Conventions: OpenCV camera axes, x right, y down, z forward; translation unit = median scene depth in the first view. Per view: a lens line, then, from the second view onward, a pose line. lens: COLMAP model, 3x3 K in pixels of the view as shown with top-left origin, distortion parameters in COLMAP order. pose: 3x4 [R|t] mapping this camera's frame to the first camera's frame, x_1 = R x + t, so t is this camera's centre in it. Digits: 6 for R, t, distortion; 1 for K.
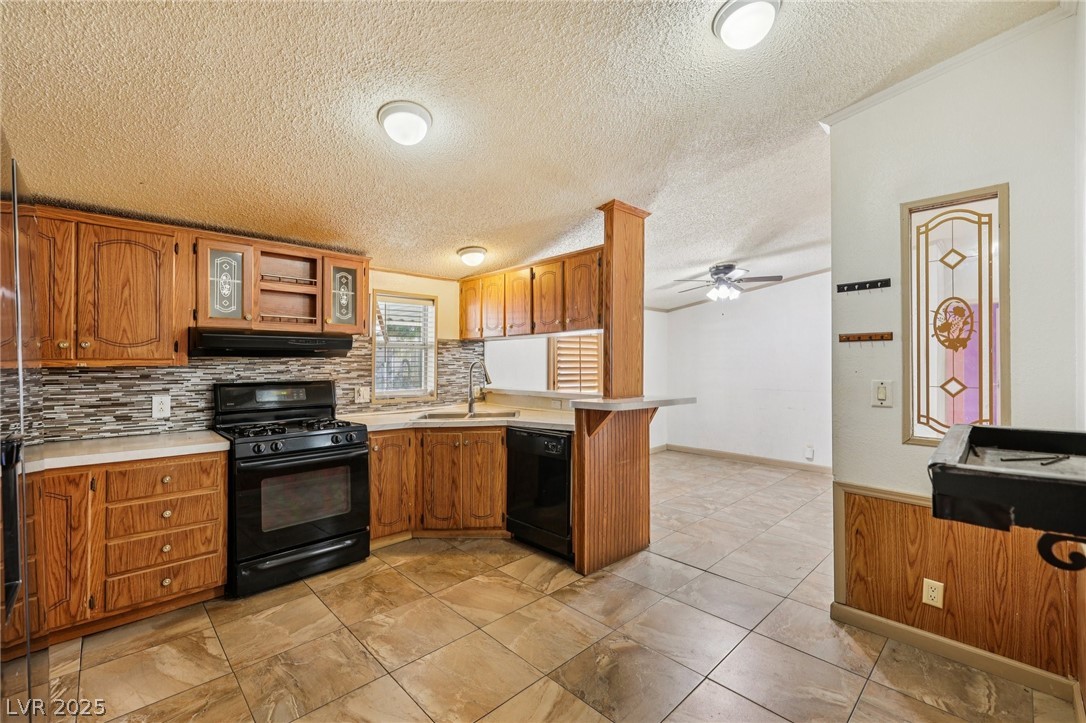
lens RADIAL K [[454.5, 0, 536.9], [0, 454.5, 361.4], [0, 0, 1]] dist [-0.000614, 0.000145]
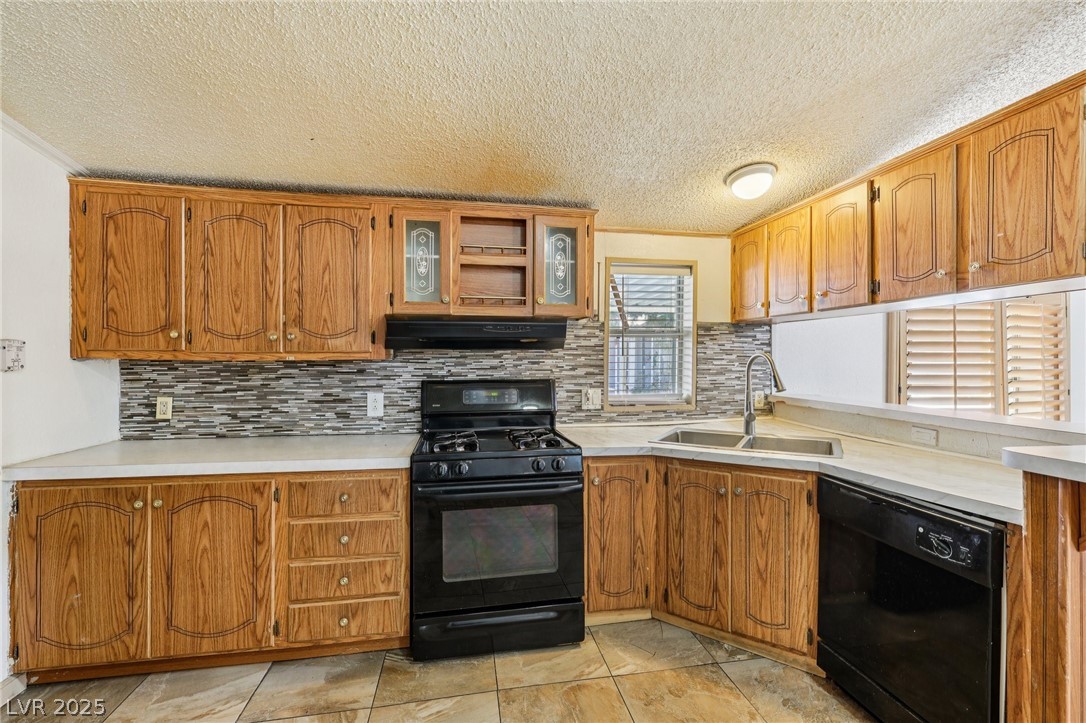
lens RADIAL K [[454.5, 0, 540.8], [0, 454.5, 356.8], [0, 0, 1]] dist [-0.000614, 0.000145]
pose [[0.835440, 0.003034, -0.549573, -0.047172], [0.000080, 0.999984, 0.005642, -0.000721], [0.549582, -0.004758, 0.835426, 0.377453]]
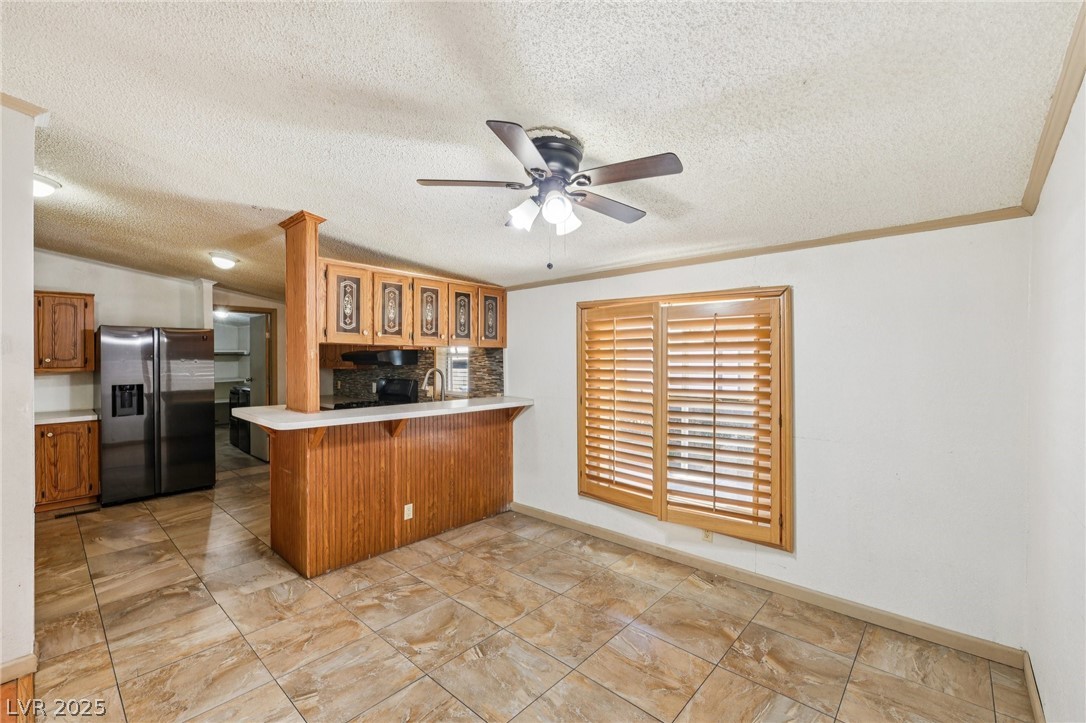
lens RADIAL K [[454.5, 0, 547.5], [0, 454.5, 359.9], [0, 0, 1]] dist [-0.000614, 0.000145]
pose [[0.088332, 0.005158, -0.996078, 1.222564], [0.007030, 0.999958, 0.005801, -0.034492], [0.996066, -0.007515, 0.088292, 1.439858]]
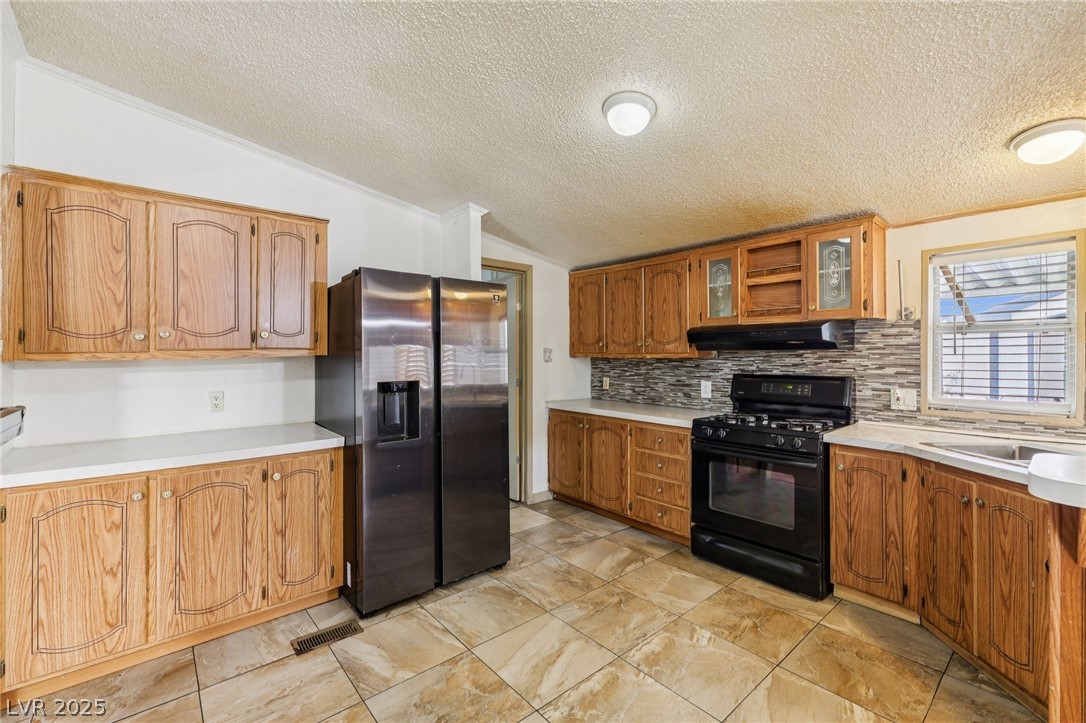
lens RADIAL K [[454.5, 0, 541.1], [0, 454.5, 351.5], [0, 0, 1]] dist [-0.000614, 0.000145]
pose [[-0.041349, -0.007032, -0.999120, 0.430420], [0.004166, 0.999965, -0.007210, -0.000869], [0.999136, -0.004461, -0.041318, 0.519899]]
